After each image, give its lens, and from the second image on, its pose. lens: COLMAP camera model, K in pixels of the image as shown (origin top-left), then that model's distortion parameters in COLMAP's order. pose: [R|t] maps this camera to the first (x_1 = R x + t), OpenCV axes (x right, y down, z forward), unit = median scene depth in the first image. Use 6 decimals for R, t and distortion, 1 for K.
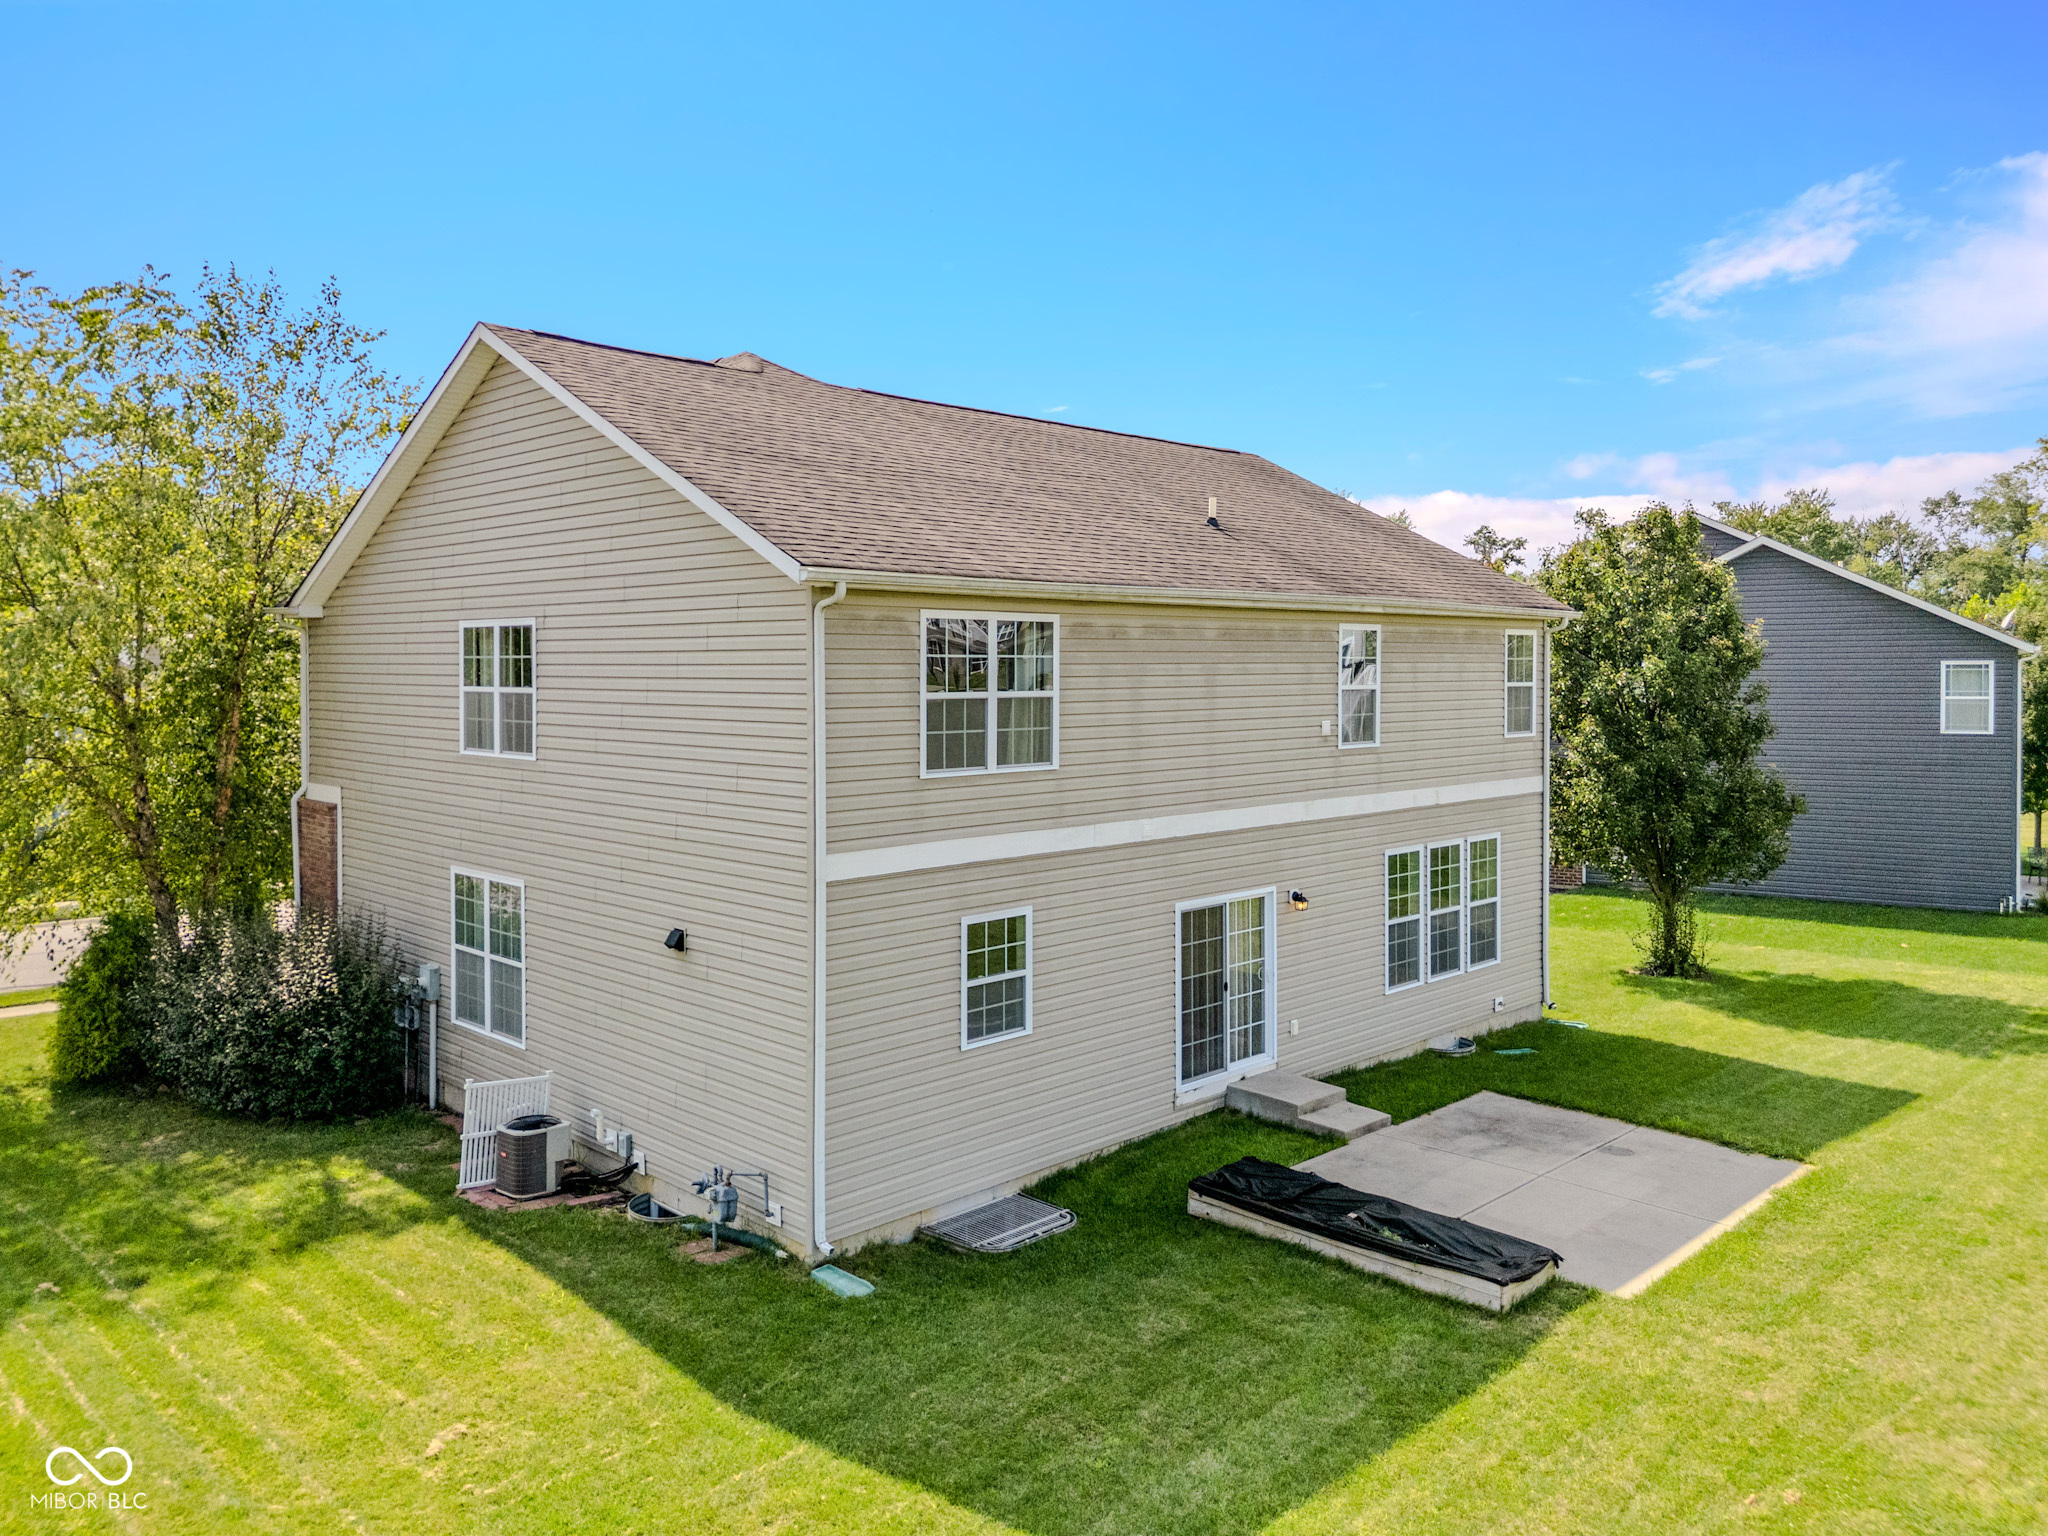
lens RADIAL K [[1511.0, 0, 985.3], [0, 1511.0, 719.8], [0, 0, 1]] dist [0.024122, -0.004402]
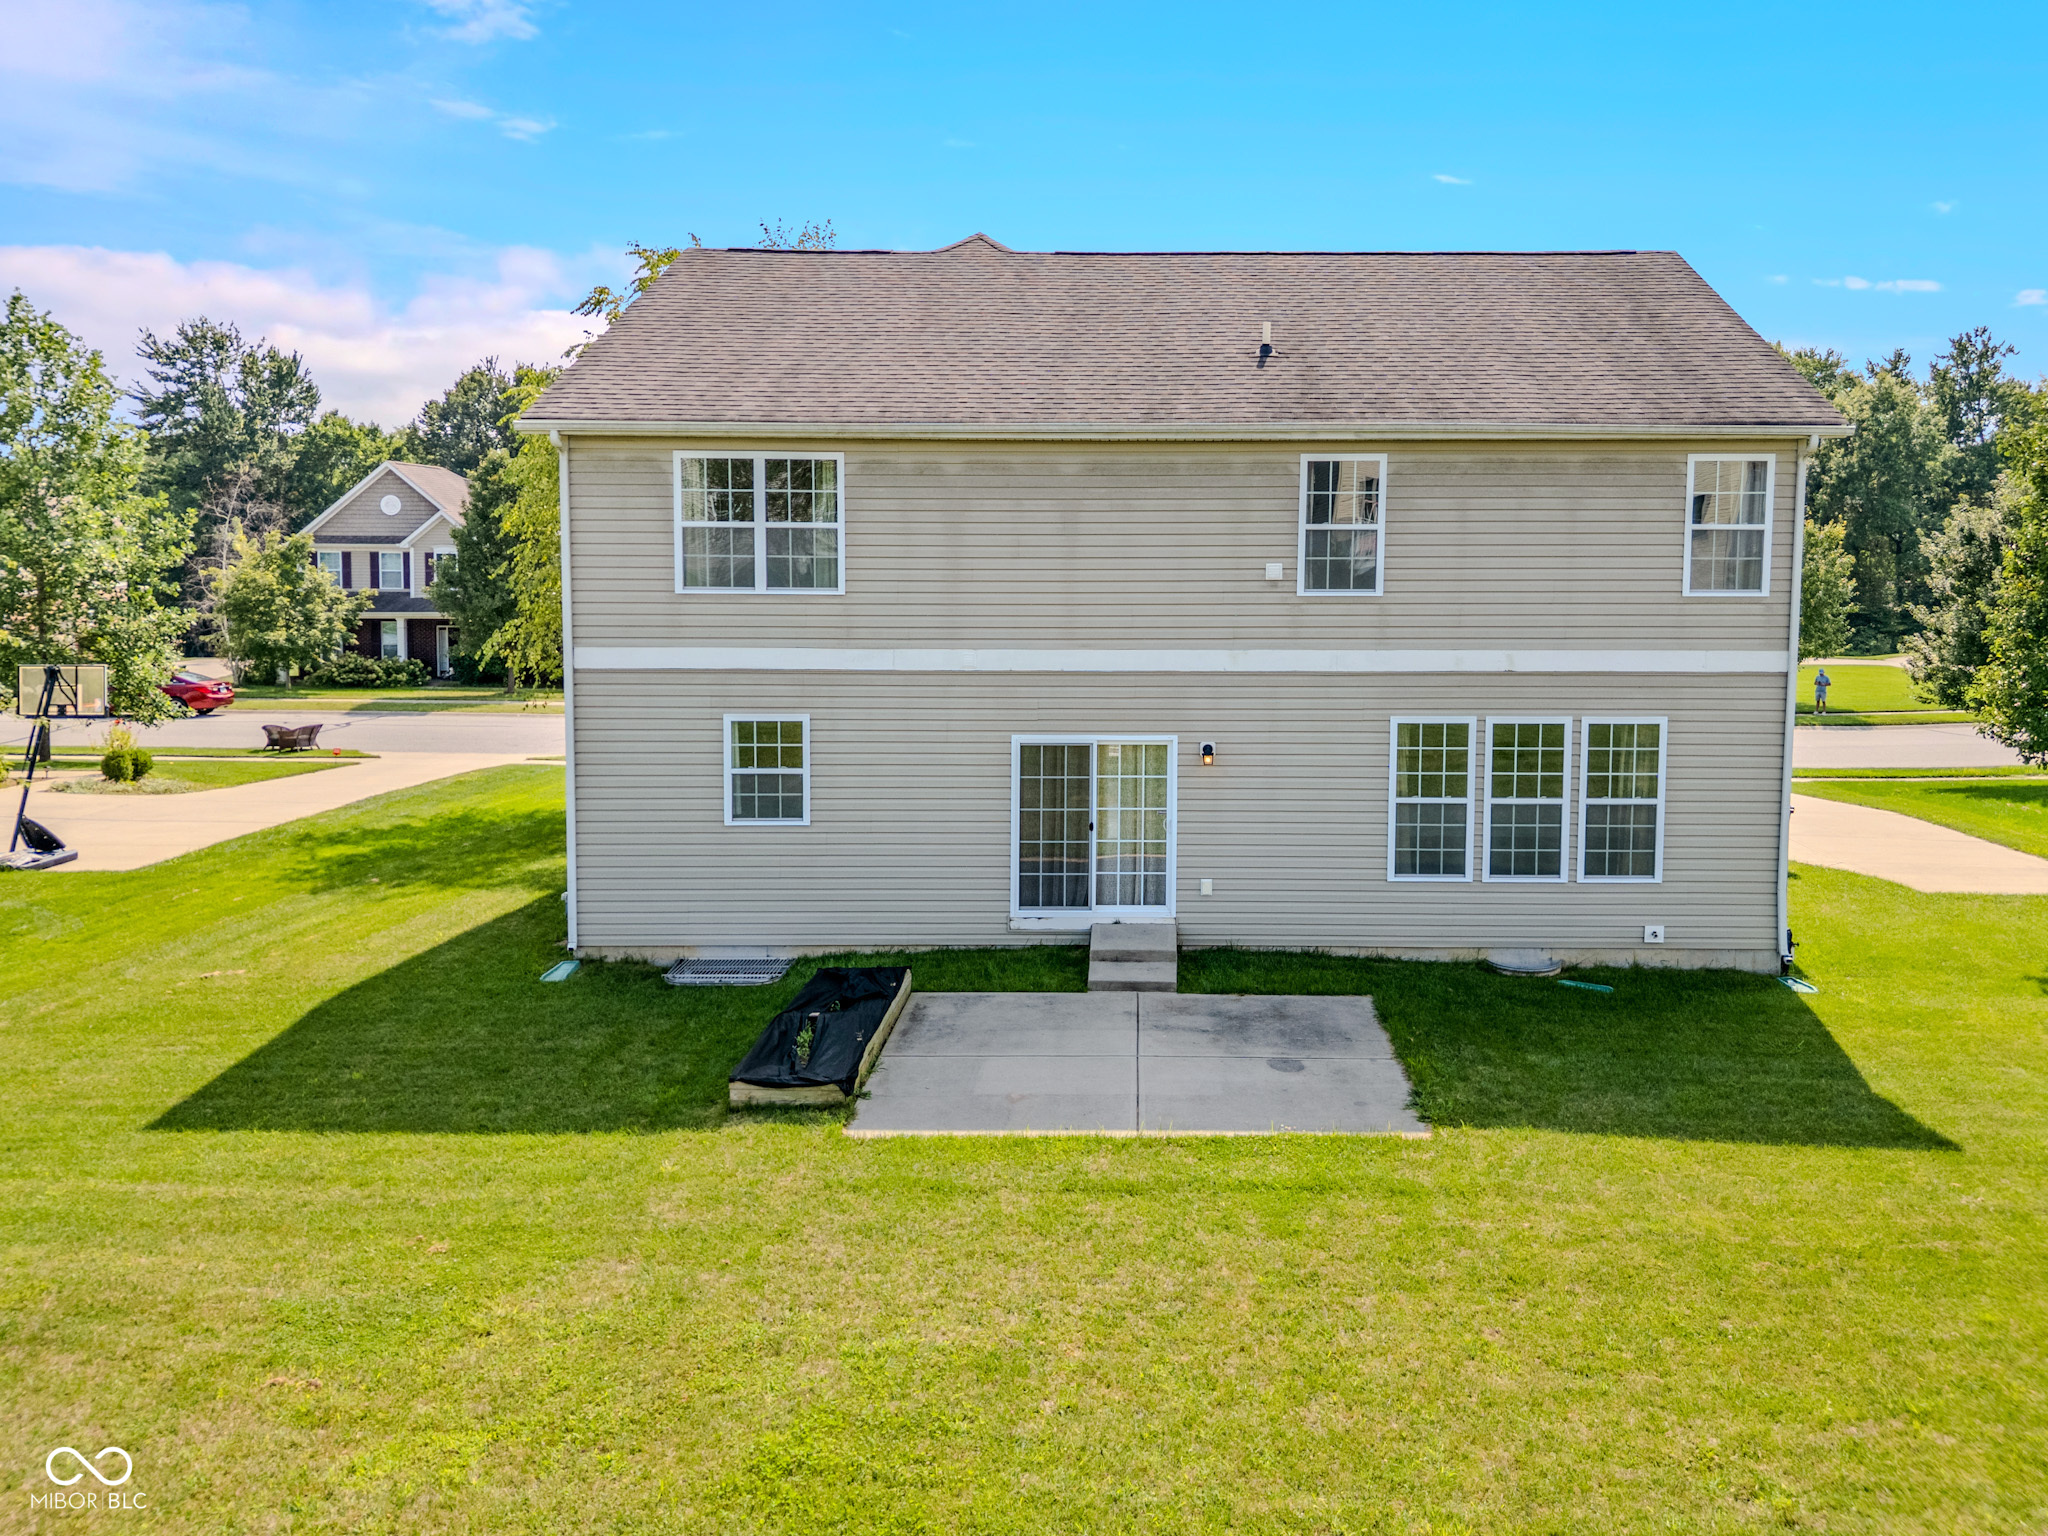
lens RADIAL K [[1448.0, 0, 1077.6], [0, 1448.0, 723.1], [0, 0, 1]] dist [0.060521, -0.002235]
pose [[0.713569, 0.090422, -0.694725, 0.889428], [-0.028861, 0.994588, 0.099807, 0.014543], [0.699990, -0.051169, 0.712317, 0.348601]]
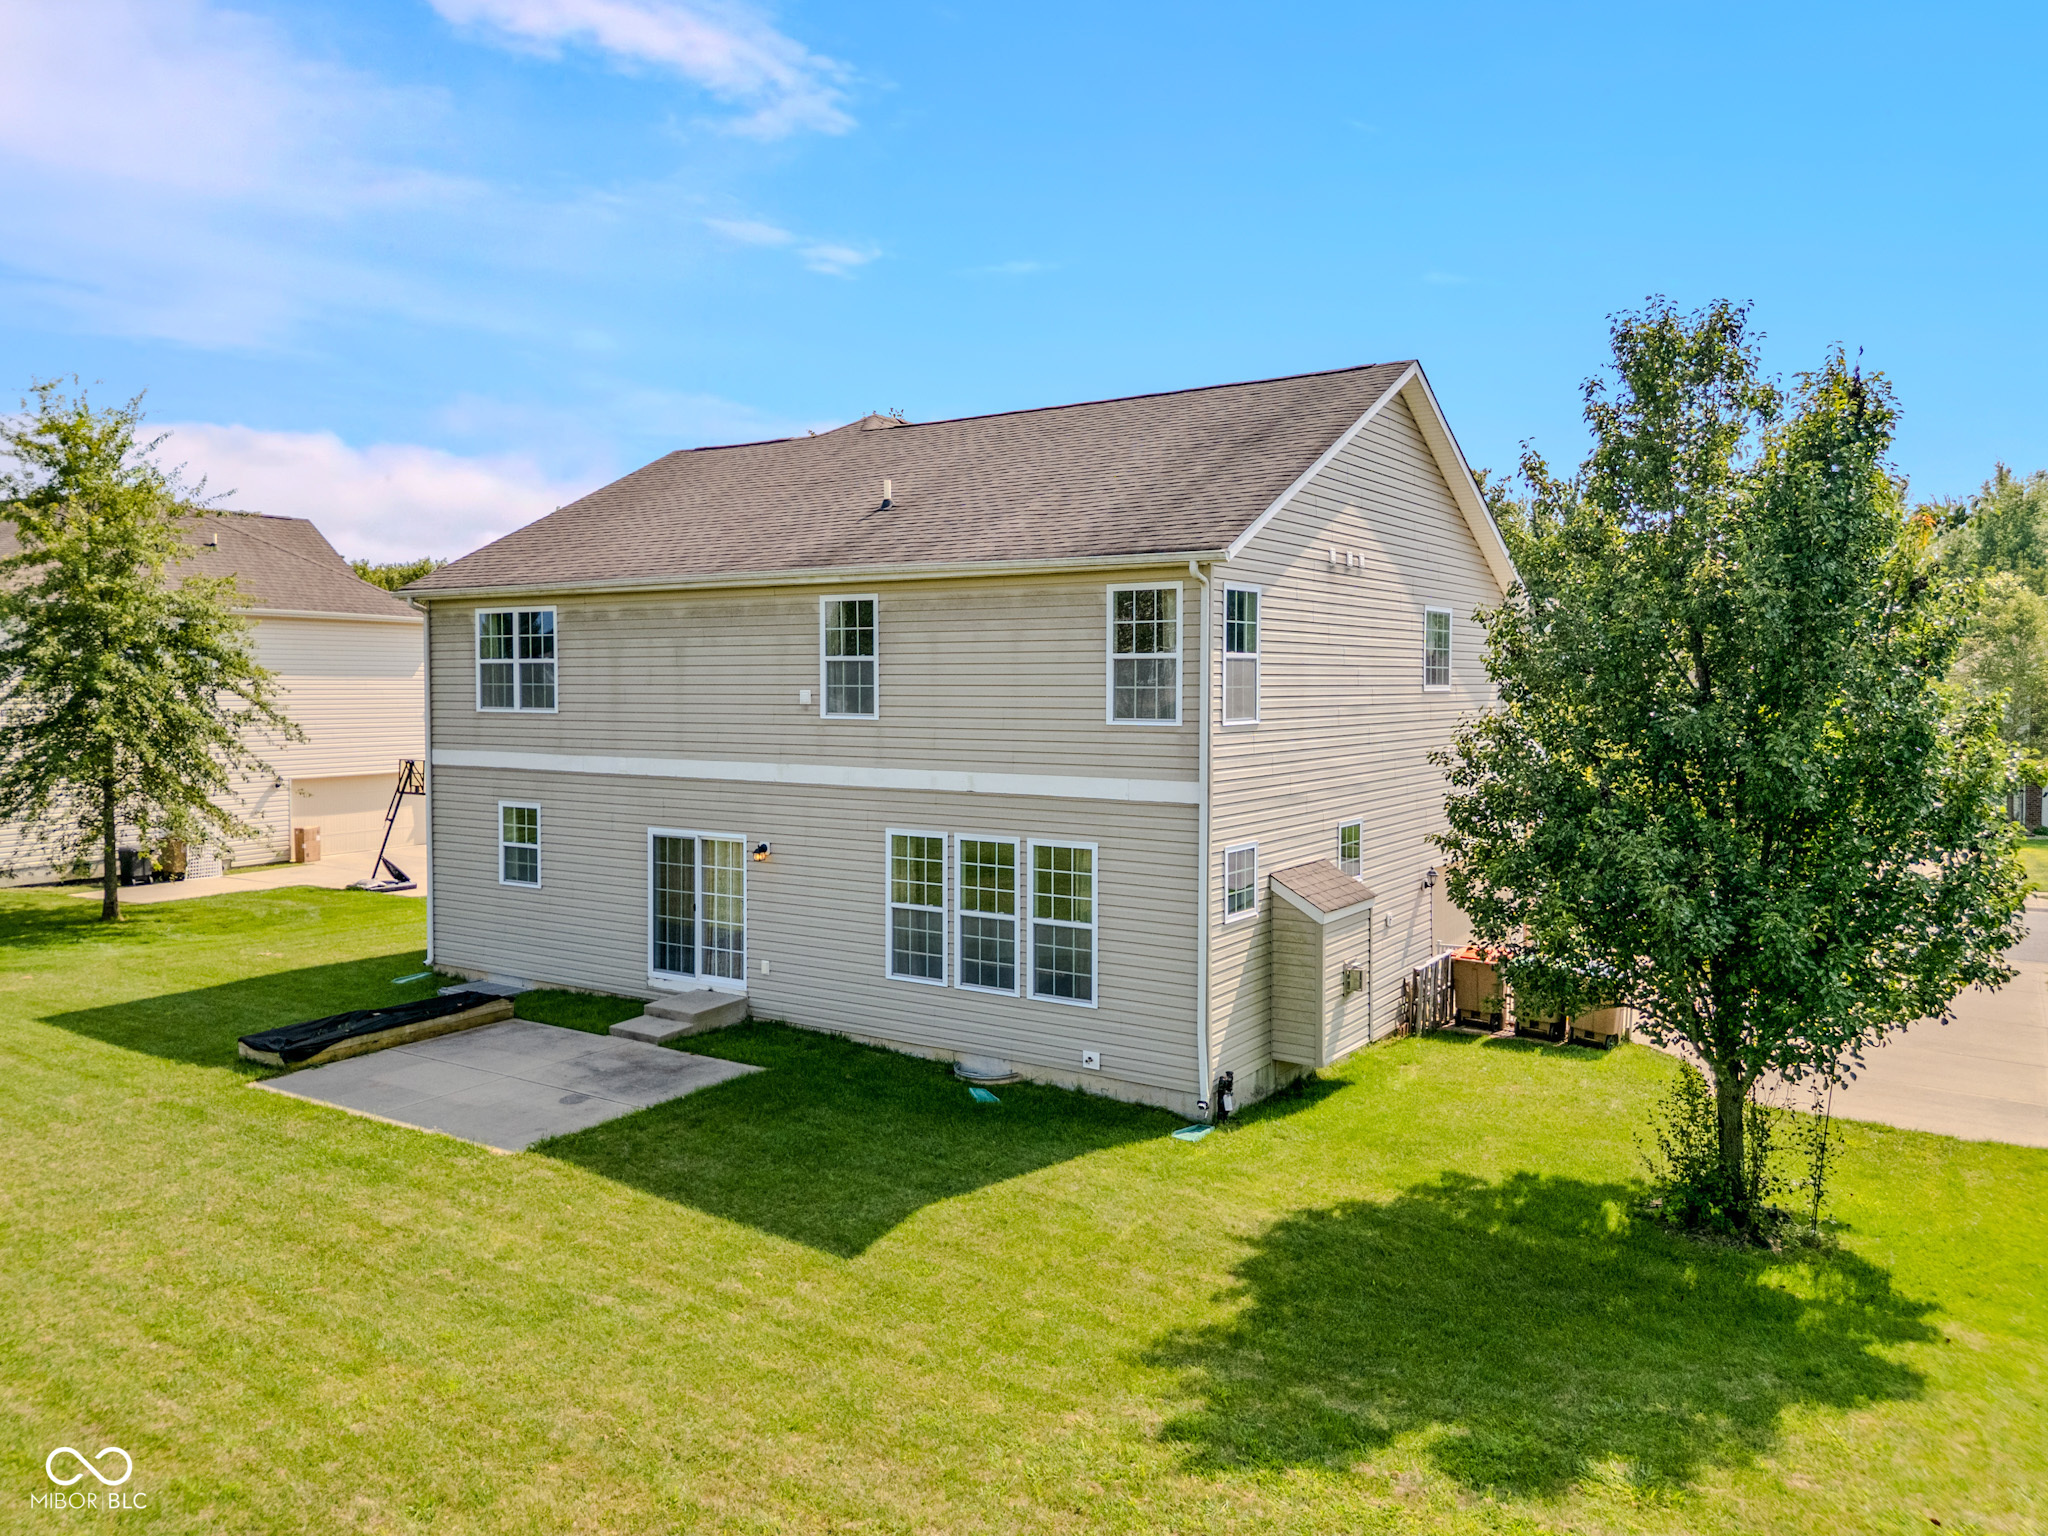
lens RADIAL K [[1446.7, 0, 1024.0], [0, 1446.7, 768.0], [0, 0, 1]] dist [0.064028, -0.056020]
pose [[0.215533, 0.066183, -0.974251, 1.461719], [-0.030911, 0.997663, 0.060935, -0.013450], [0.976007, 0.016982, 0.217075, 1.101524]]
